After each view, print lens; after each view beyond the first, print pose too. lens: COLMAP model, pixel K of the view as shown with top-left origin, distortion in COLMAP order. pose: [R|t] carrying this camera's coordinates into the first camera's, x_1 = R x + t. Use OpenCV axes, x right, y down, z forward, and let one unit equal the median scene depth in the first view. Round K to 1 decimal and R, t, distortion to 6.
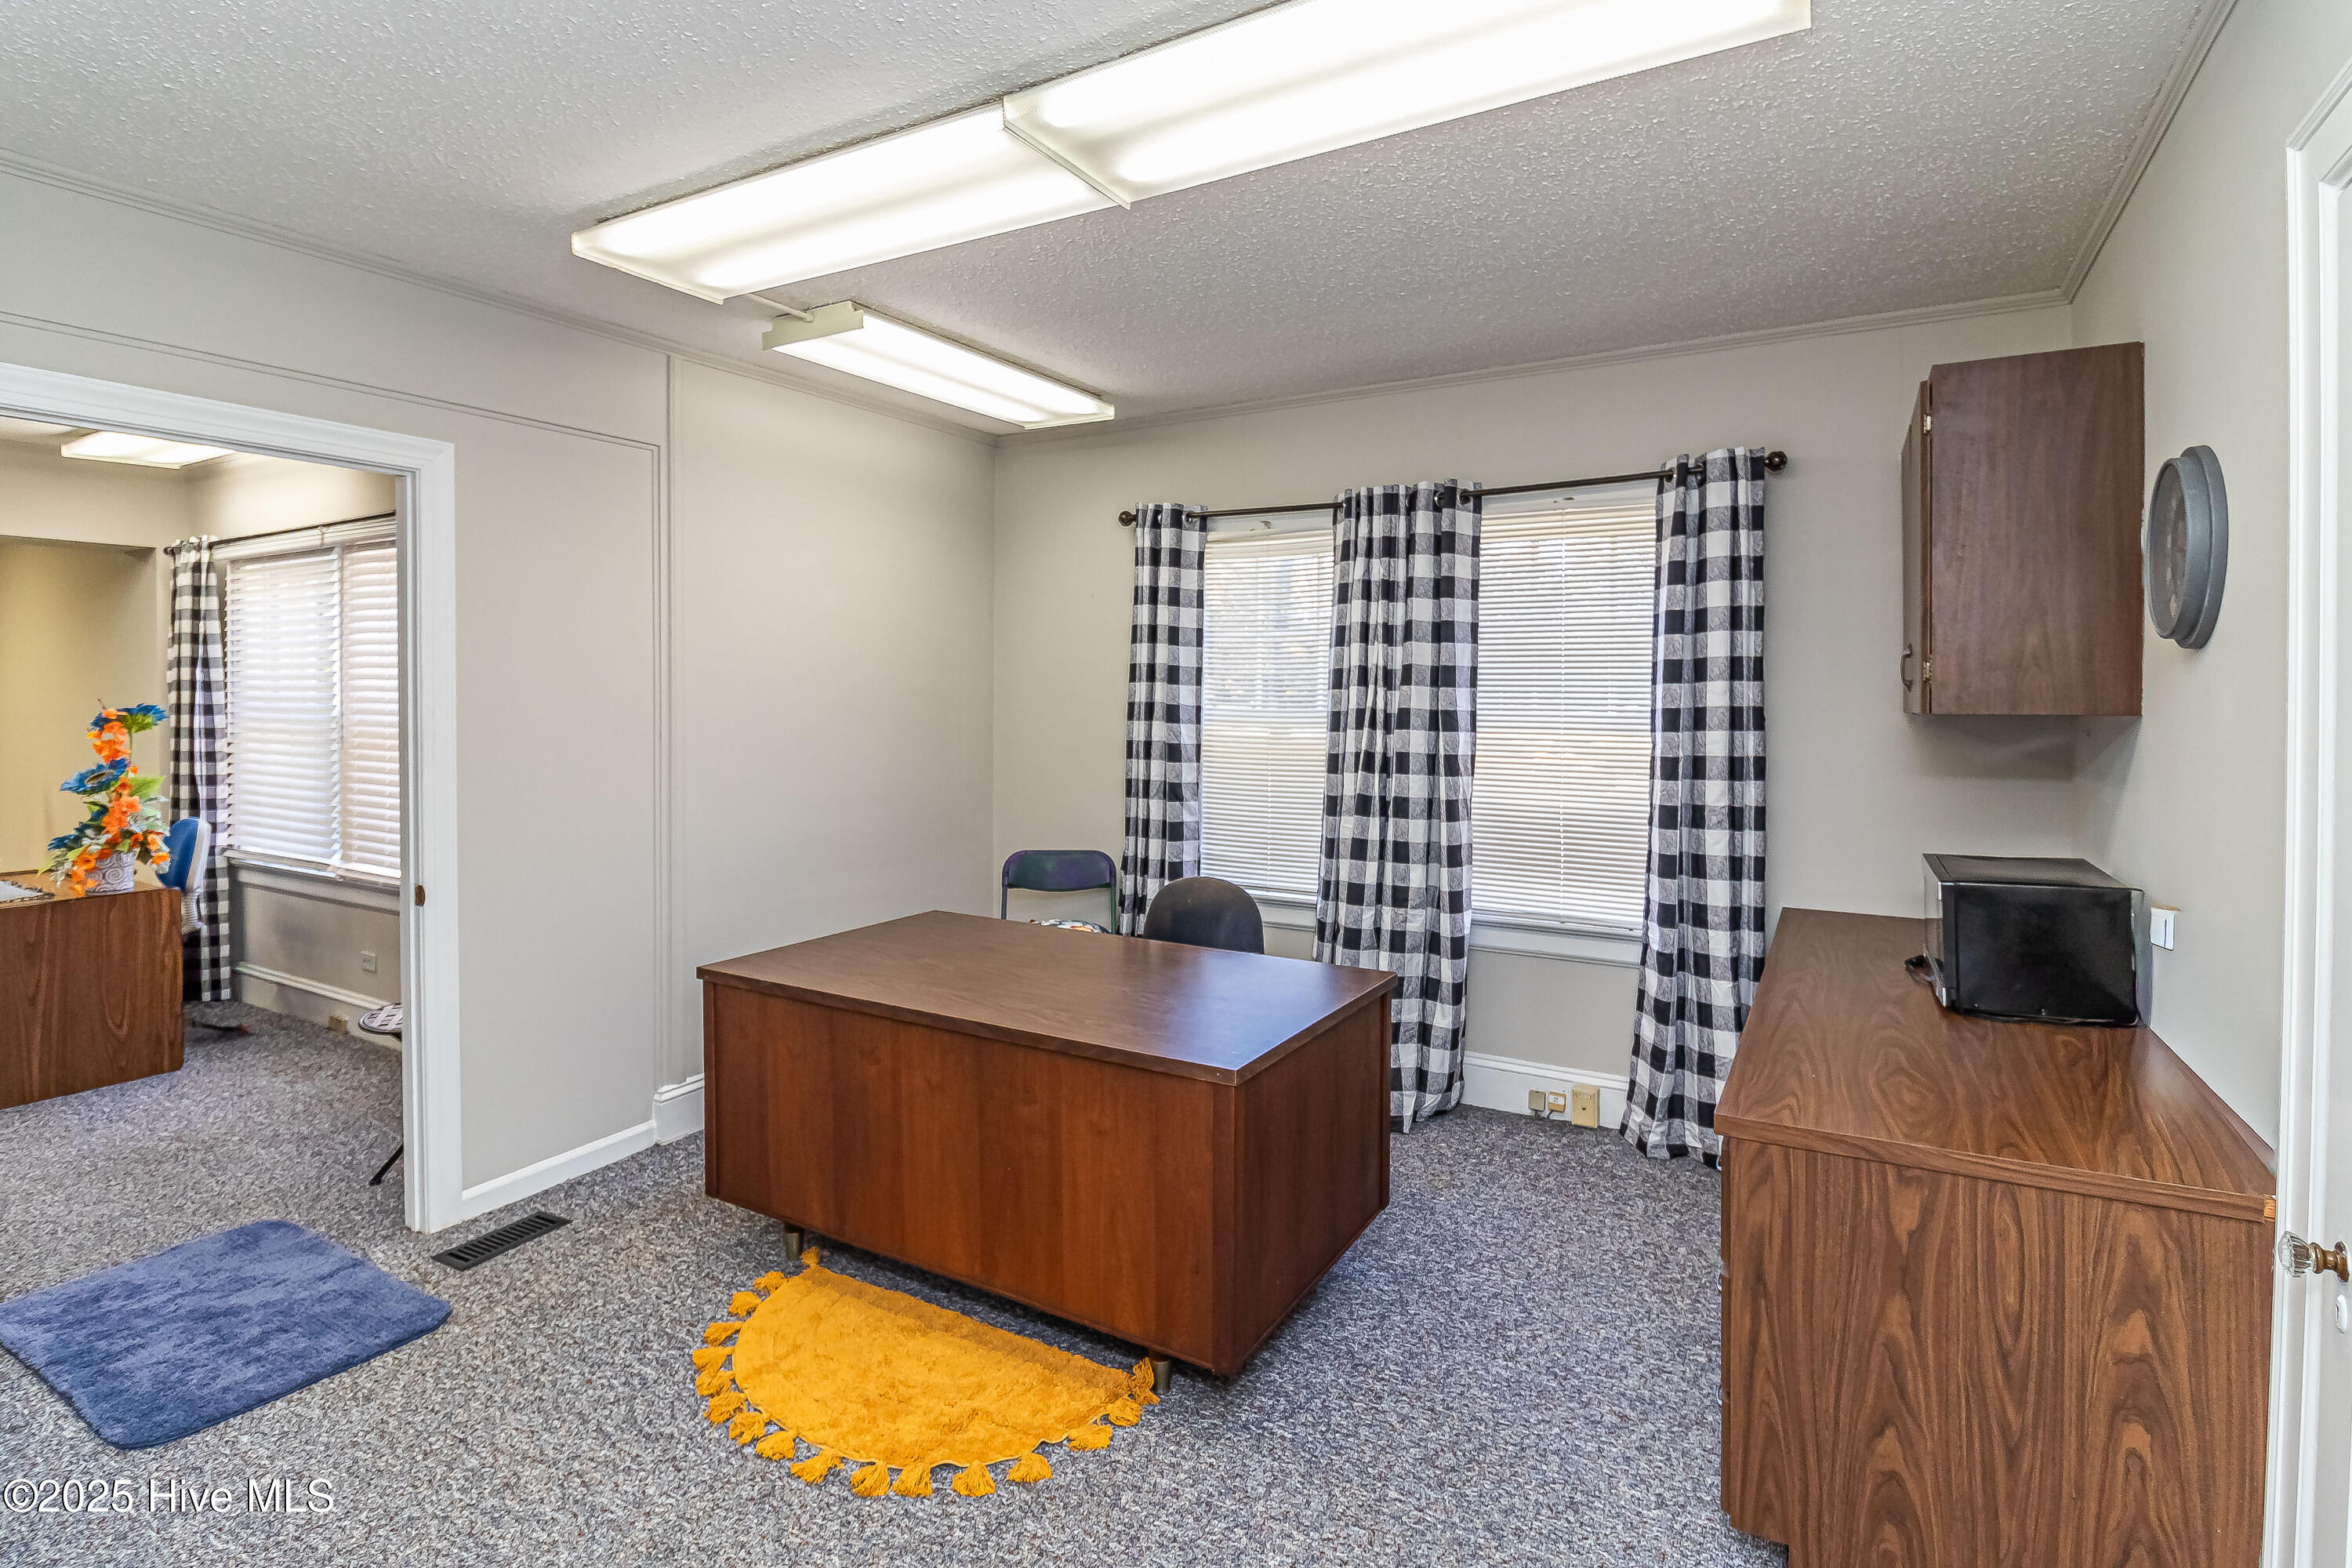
lens RADIAL K [[1143.2, 0, 1183.1], [0, 1143.2, 725.1], [0, 0, 1]] dist [0.001259, -0.016813]
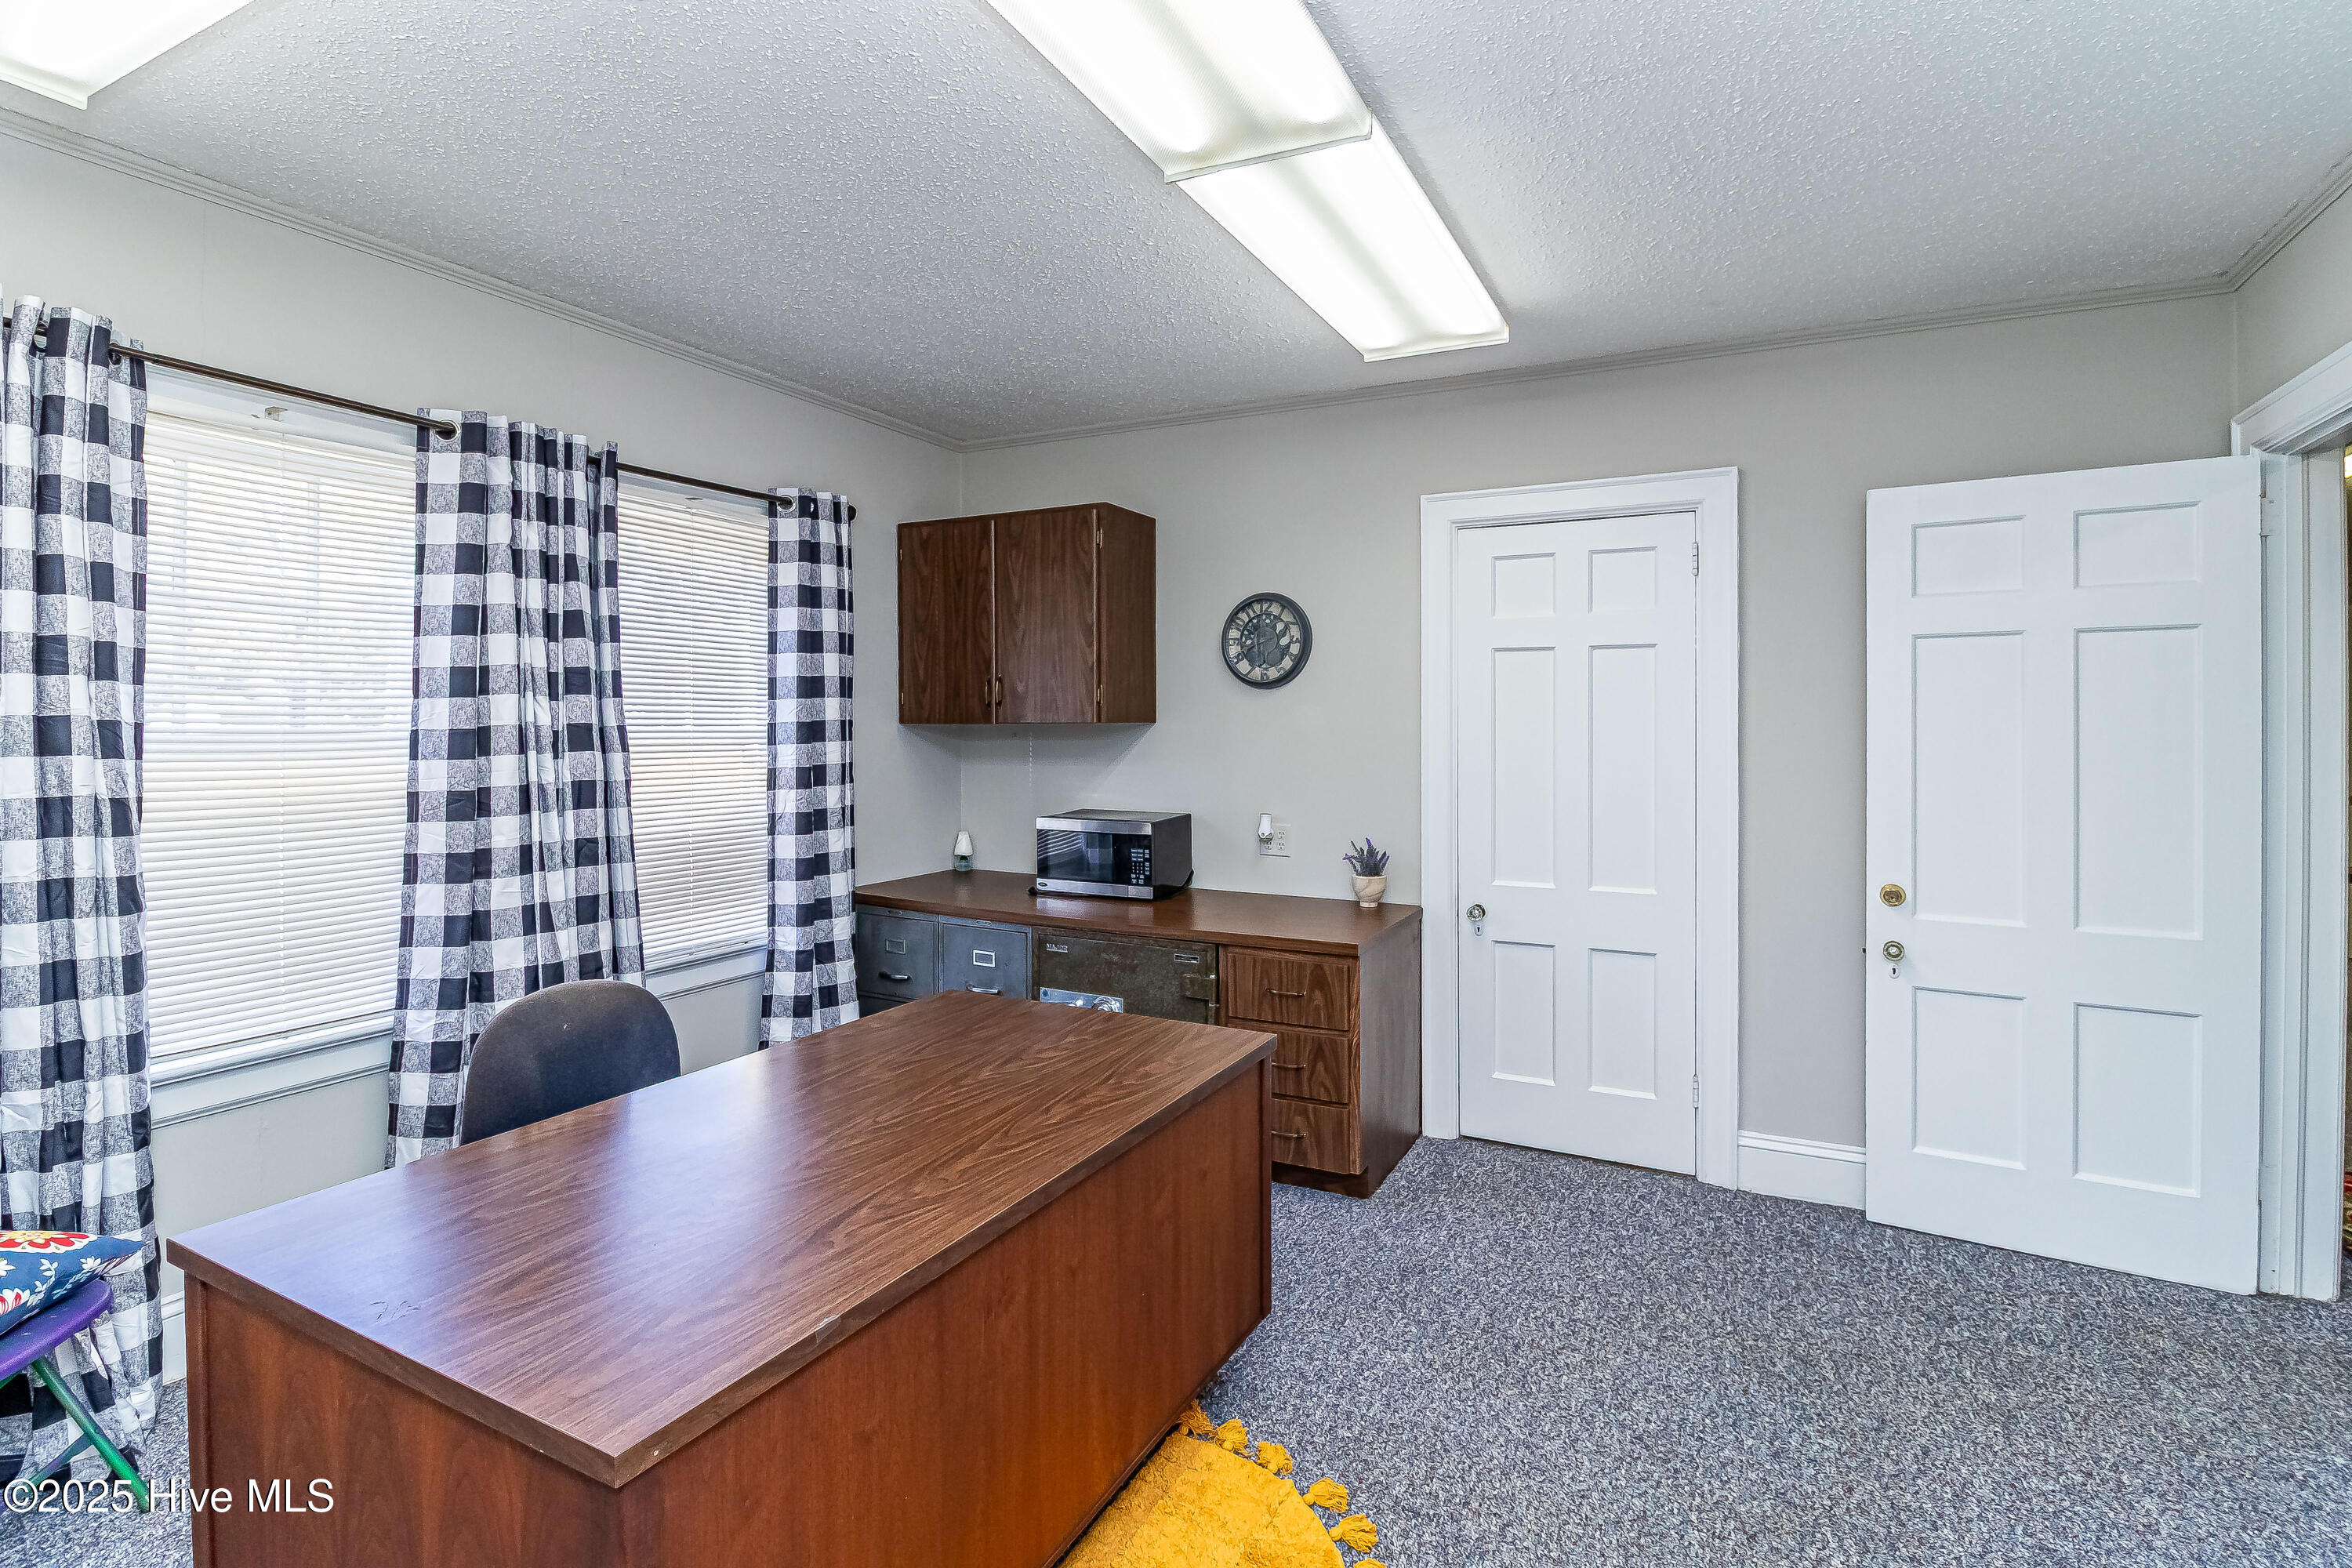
lens RADIAL K [[1121.1, 0, 1177.6], [0, 1121.1, 752.8], [0, 0, 1]] dist [0.001193, -0.015588]
pose [[-0.049290, -0.028446, 0.998379, -0.812858], [0.020160, 0.999362, 0.029469, -0.013567], [-0.998581, 0.021579, -0.048685, 0.881024]]
